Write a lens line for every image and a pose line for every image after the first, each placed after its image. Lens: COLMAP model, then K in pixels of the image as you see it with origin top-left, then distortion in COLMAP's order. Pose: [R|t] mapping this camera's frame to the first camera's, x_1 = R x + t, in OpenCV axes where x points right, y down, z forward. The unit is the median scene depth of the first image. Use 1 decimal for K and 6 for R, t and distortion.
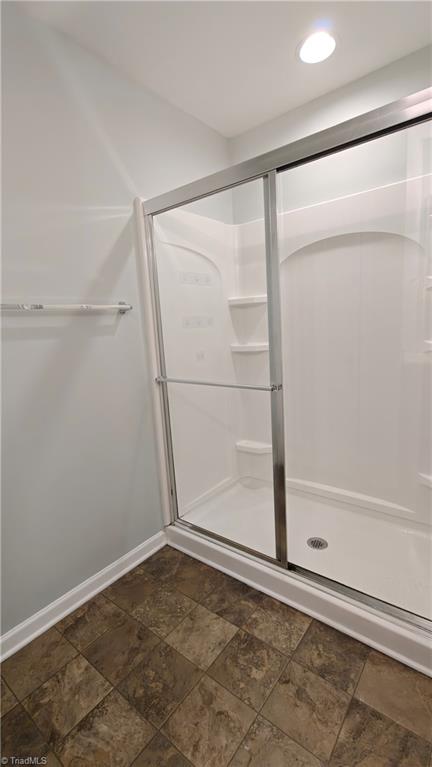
lens RADIAL K [[346.0, 0, 213.3], [0, 346.0, 383.0], [0, 0, 1]] dist [-0.001131, -0.000590]
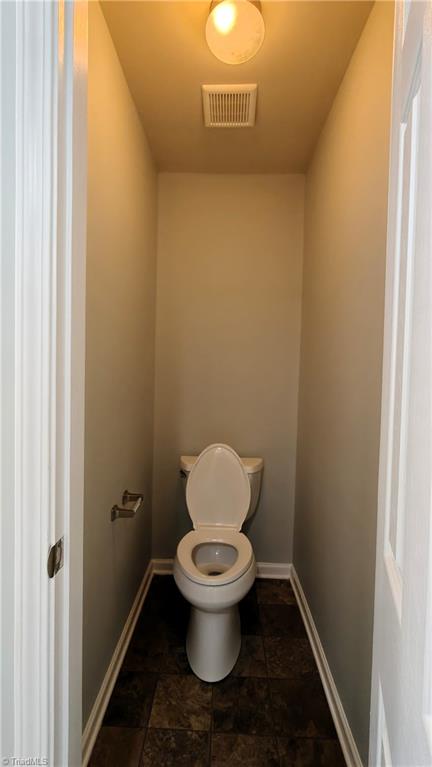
lens RADIAL K [[346.0, 0, 215.5], [0, 346.0, 383.3], [0, 0, 1]] dist [-0.001131, -0.000590]
pose [[-0.798449, 0.058151, -0.599248, 0.690875], [-0.082498, 0.975369, 0.204571, -0.353958], [0.596384, 0.212776, -0.773985, 1.768483]]
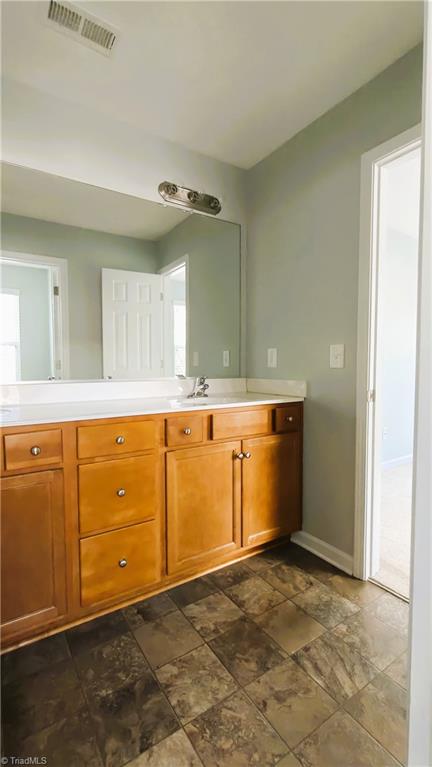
lens RADIAL K [[346.0, 0, 214.2], [0, 346.0, 385.0], [0, 0, 1]] dist [-0.001131, -0.000590]
pose [[0.307474, -0.002405, 0.951554, -0.655565], [0.150291, 0.987568, -0.046067, 0.045733], [-0.939613, 0.157174, 0.304013, 0.666744]]
